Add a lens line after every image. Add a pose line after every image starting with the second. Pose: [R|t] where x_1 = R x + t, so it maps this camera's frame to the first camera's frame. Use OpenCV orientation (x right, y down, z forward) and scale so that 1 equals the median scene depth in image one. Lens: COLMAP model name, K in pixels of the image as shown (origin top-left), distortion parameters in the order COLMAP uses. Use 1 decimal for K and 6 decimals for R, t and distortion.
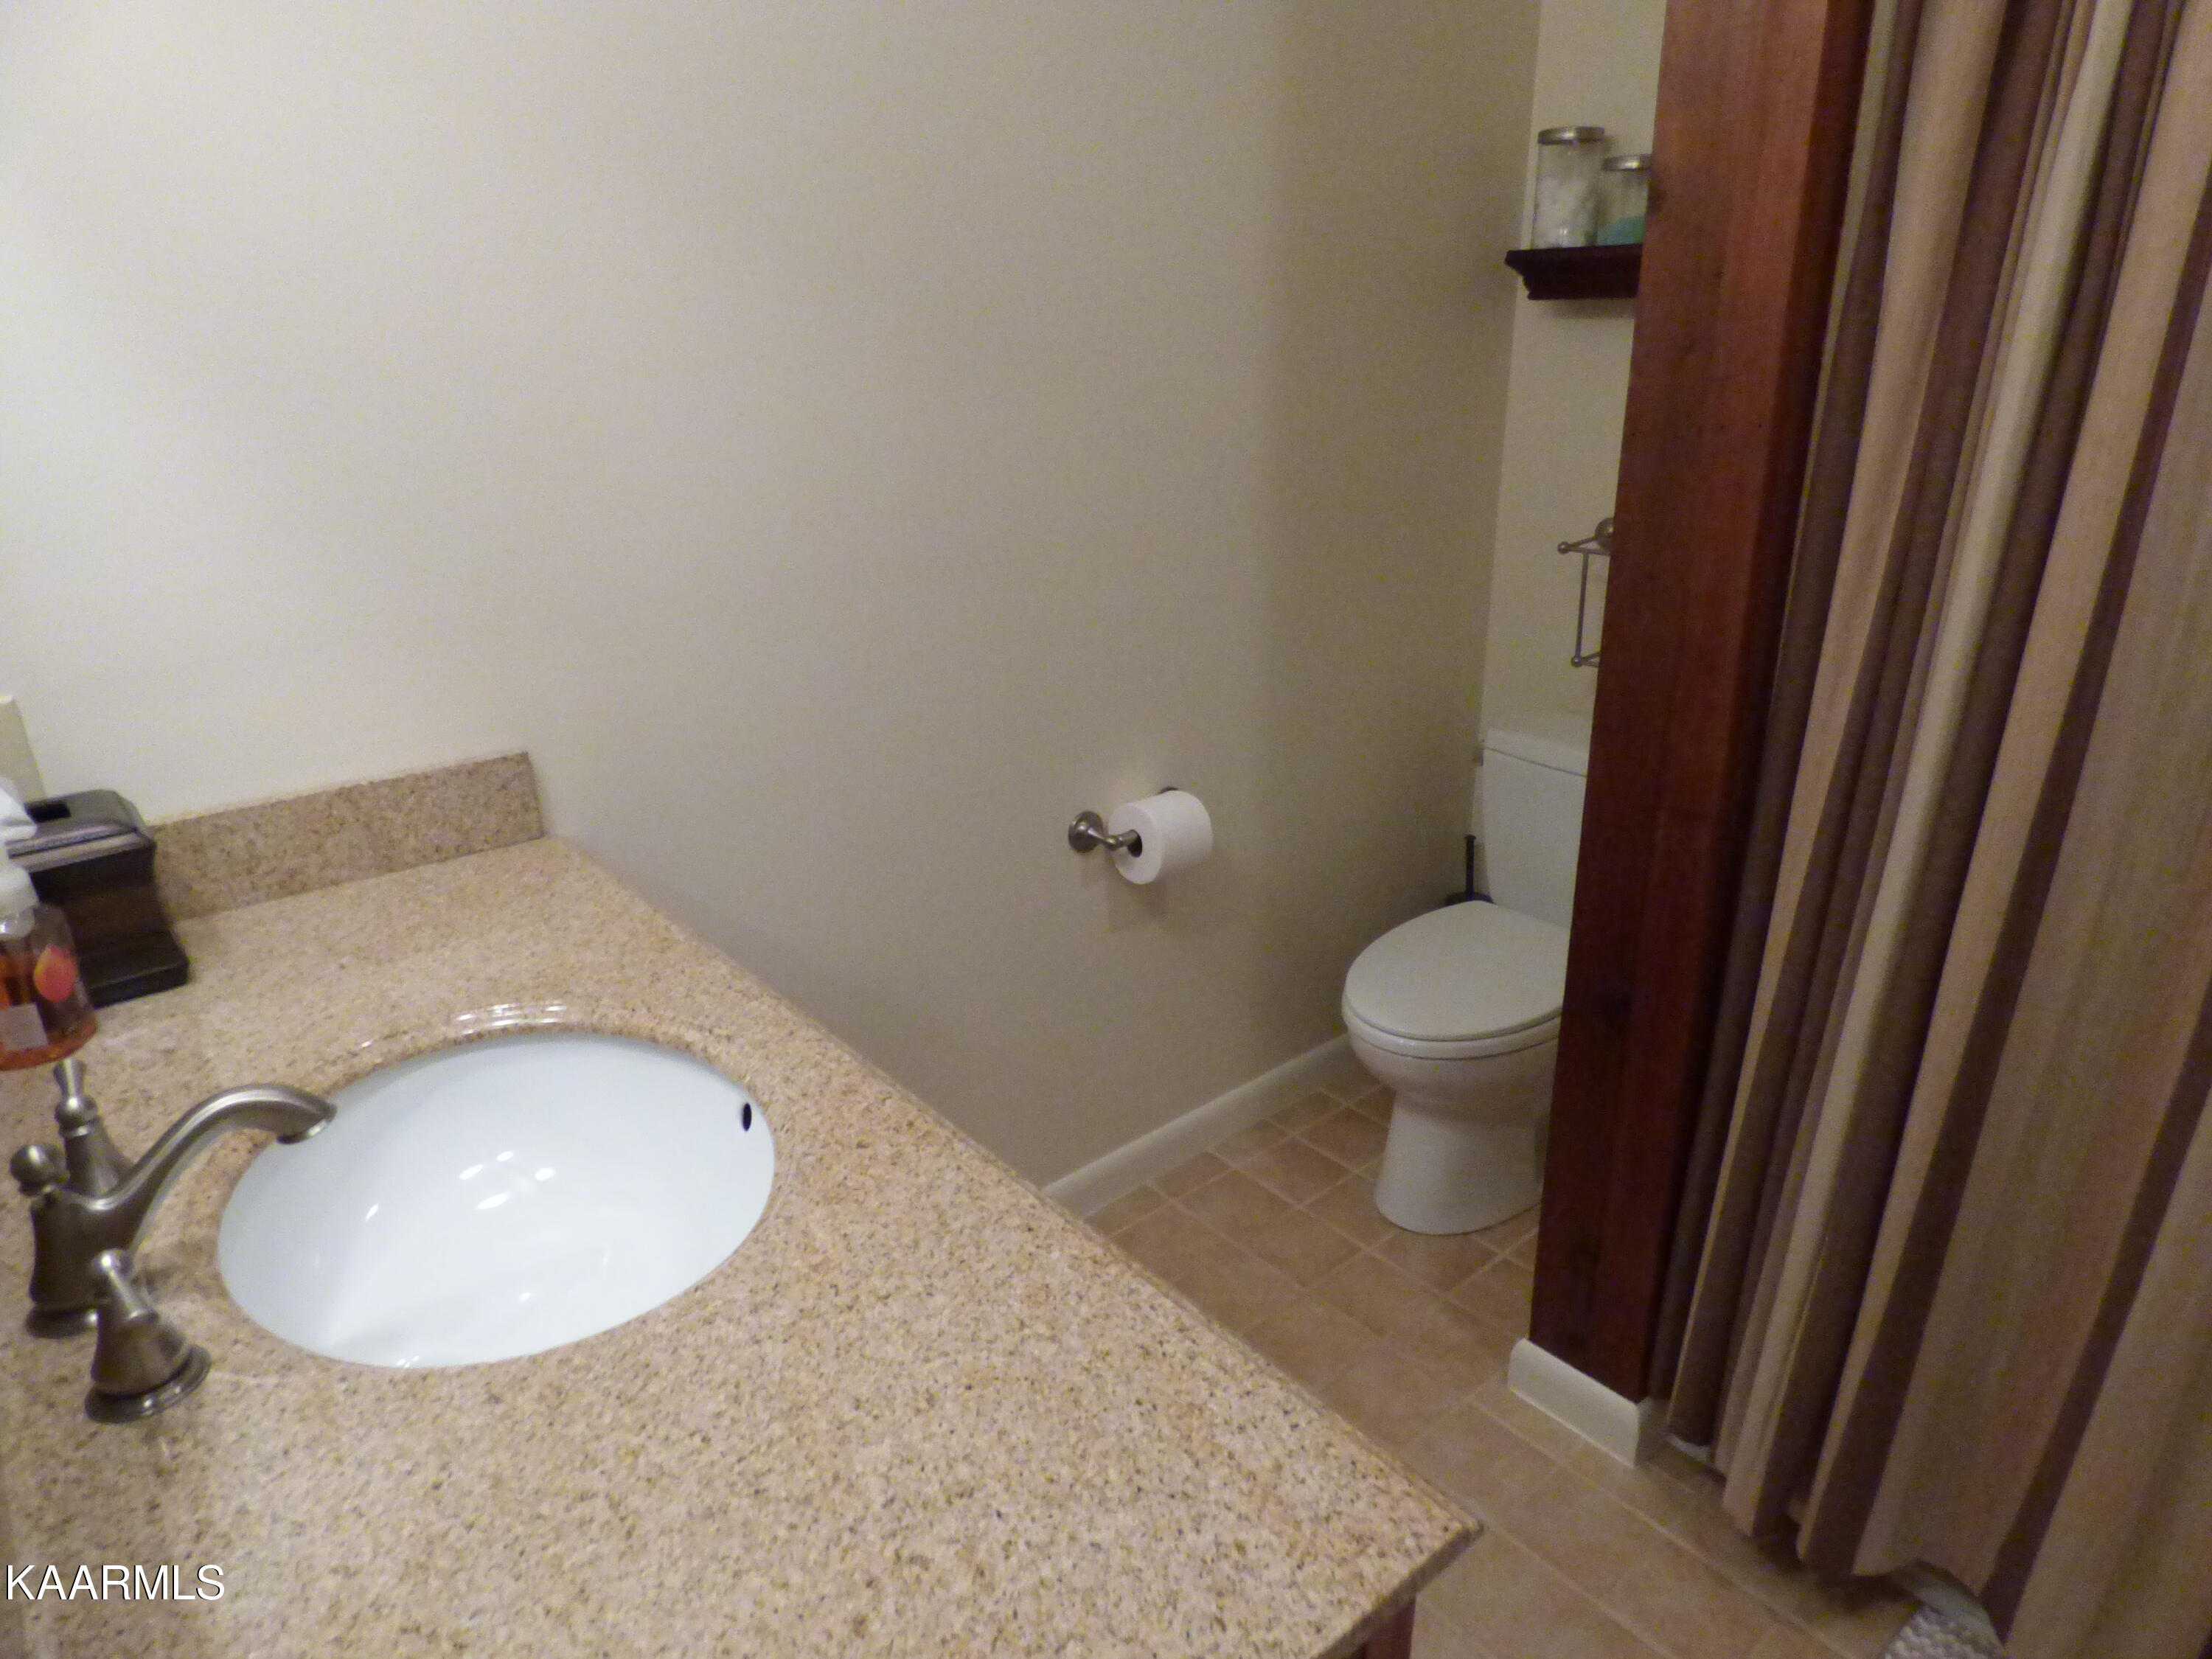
lens RADIAL K [[1360.2, 0, 1104.8], [0, 1360.2, 834.8], [0, 0, 1]] dist [-0.007908, 0.002020]
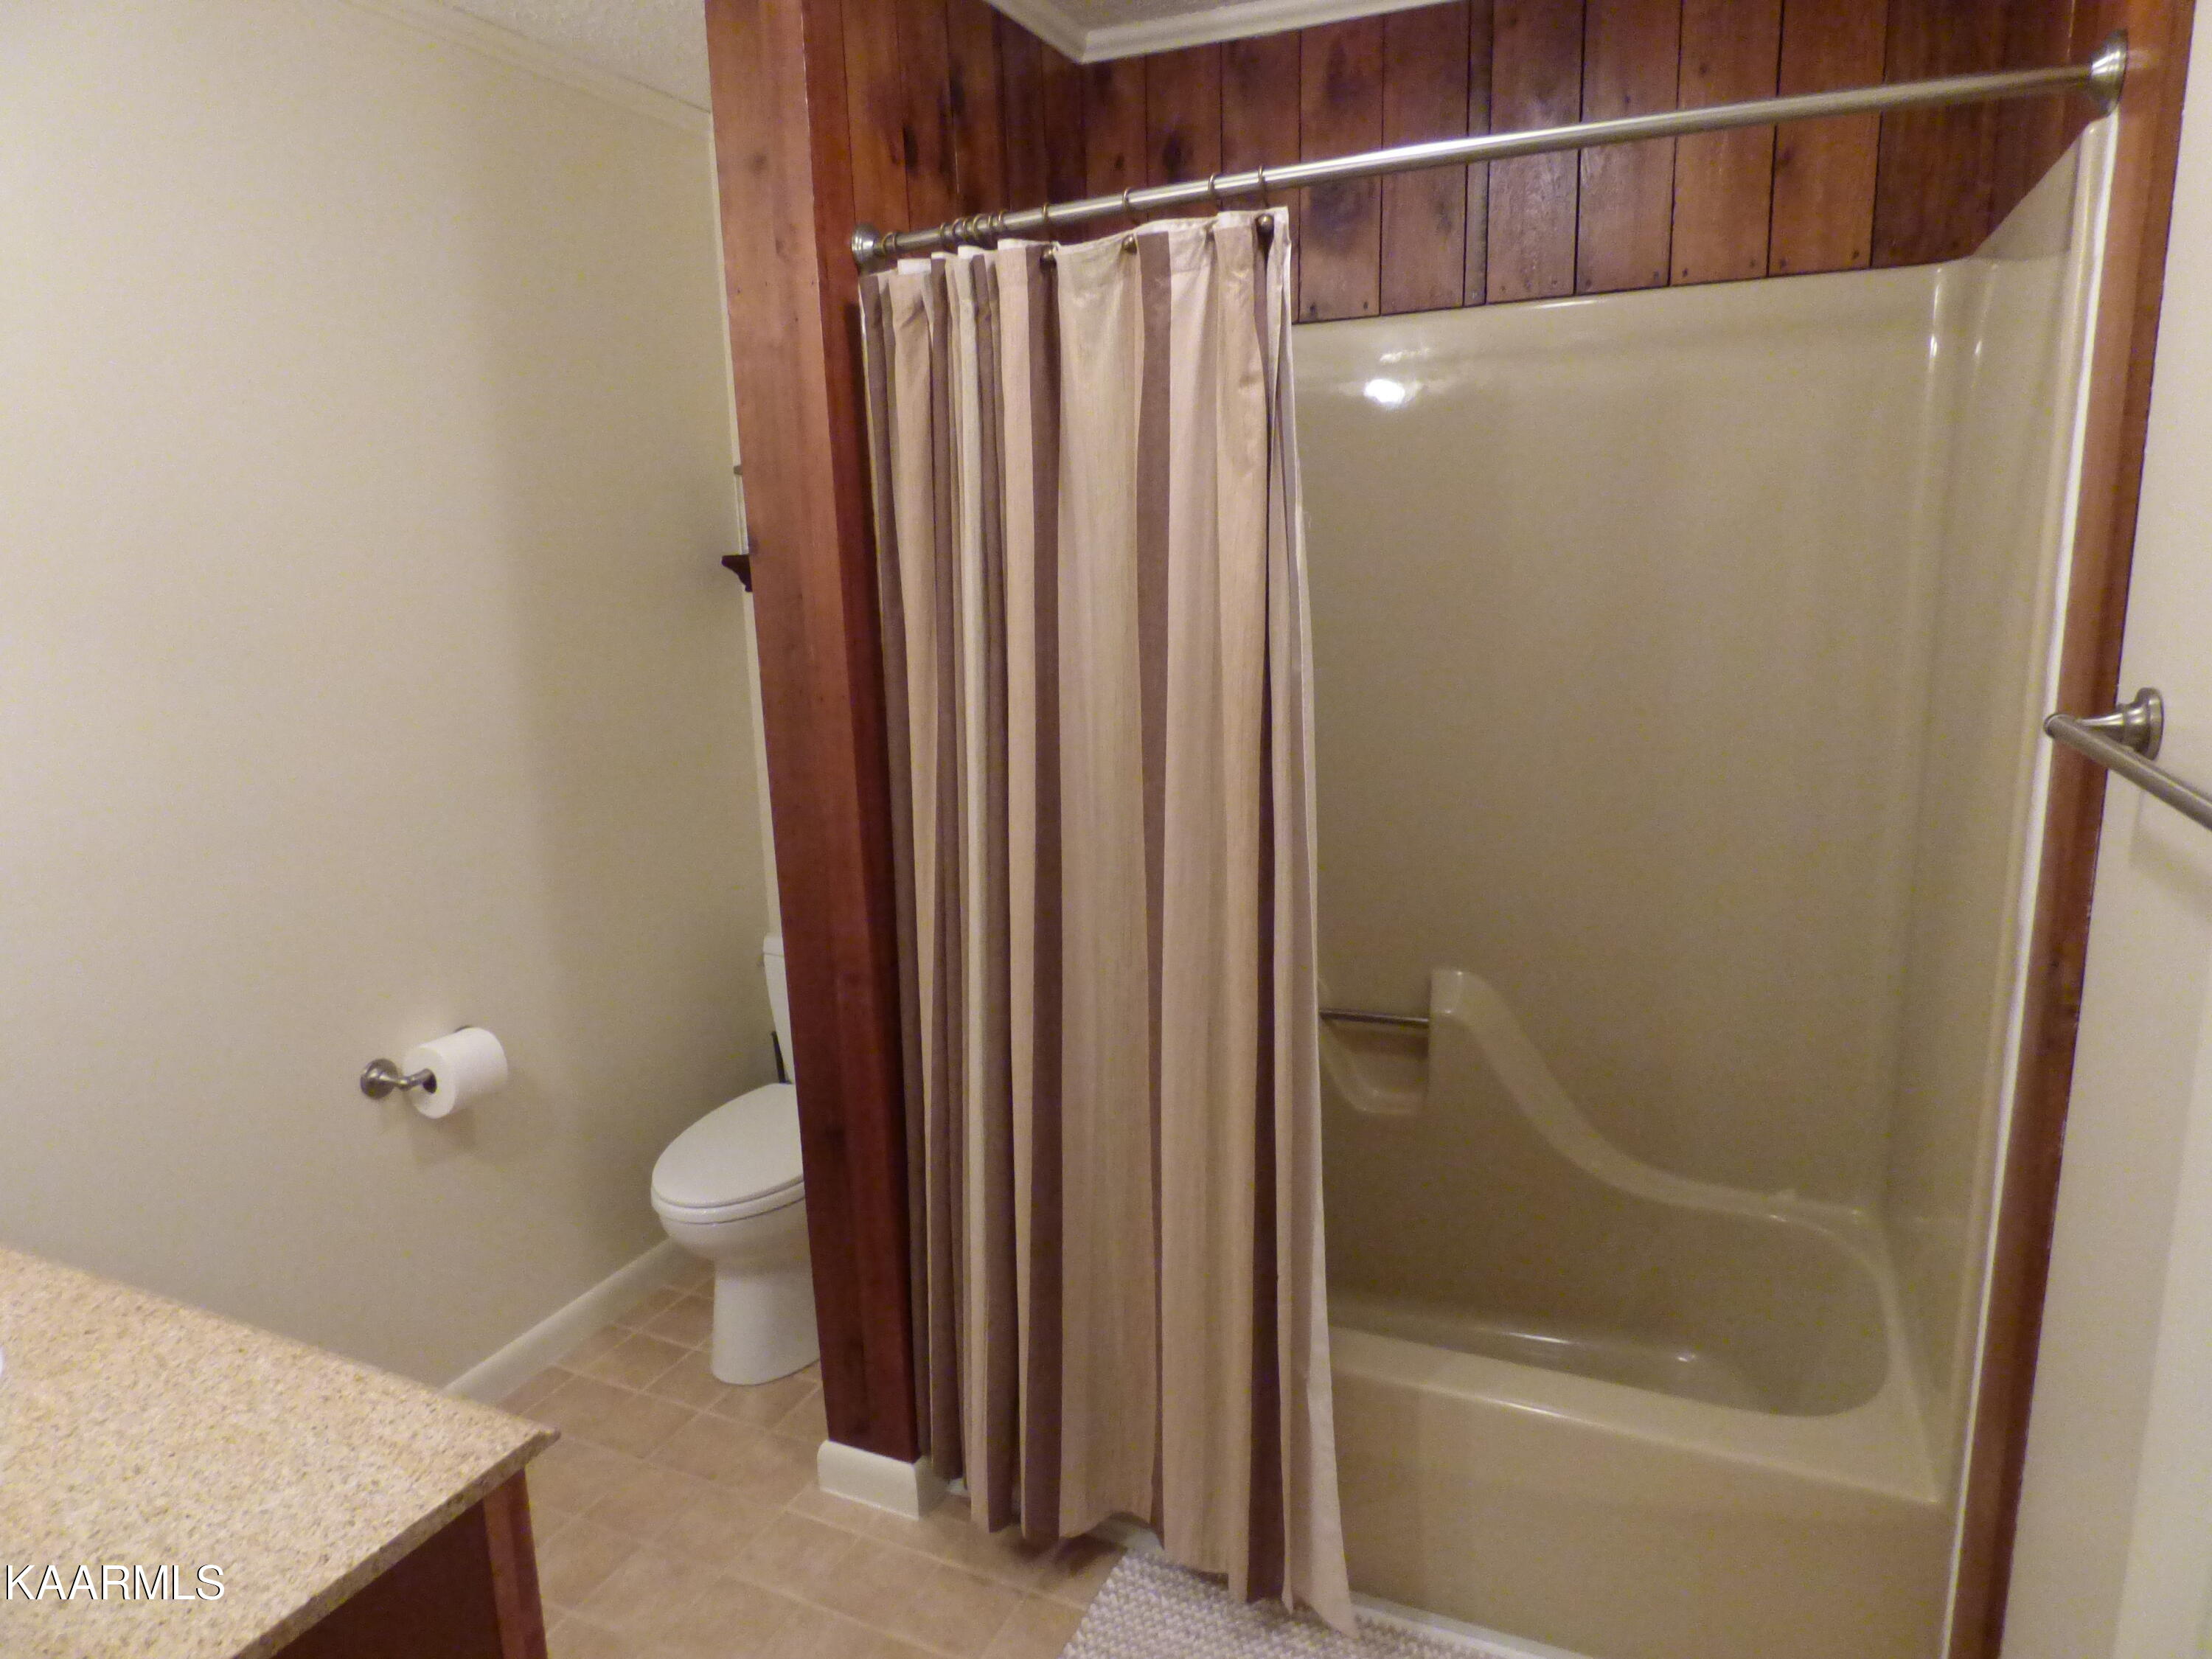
lens RADIAL K [[1360.2, 0, 1107.0], [0, 1360.2, 824.4], [0, 0, 1]] dist [-0.007908, 0.002020]
pose [[0.904846, -0.095970, 0.414781, 0.209882], [0.166739, 0.976318, -0.137846, 0.117912], [-0.391729, 0.193890, 0.899419, -0.600578]]
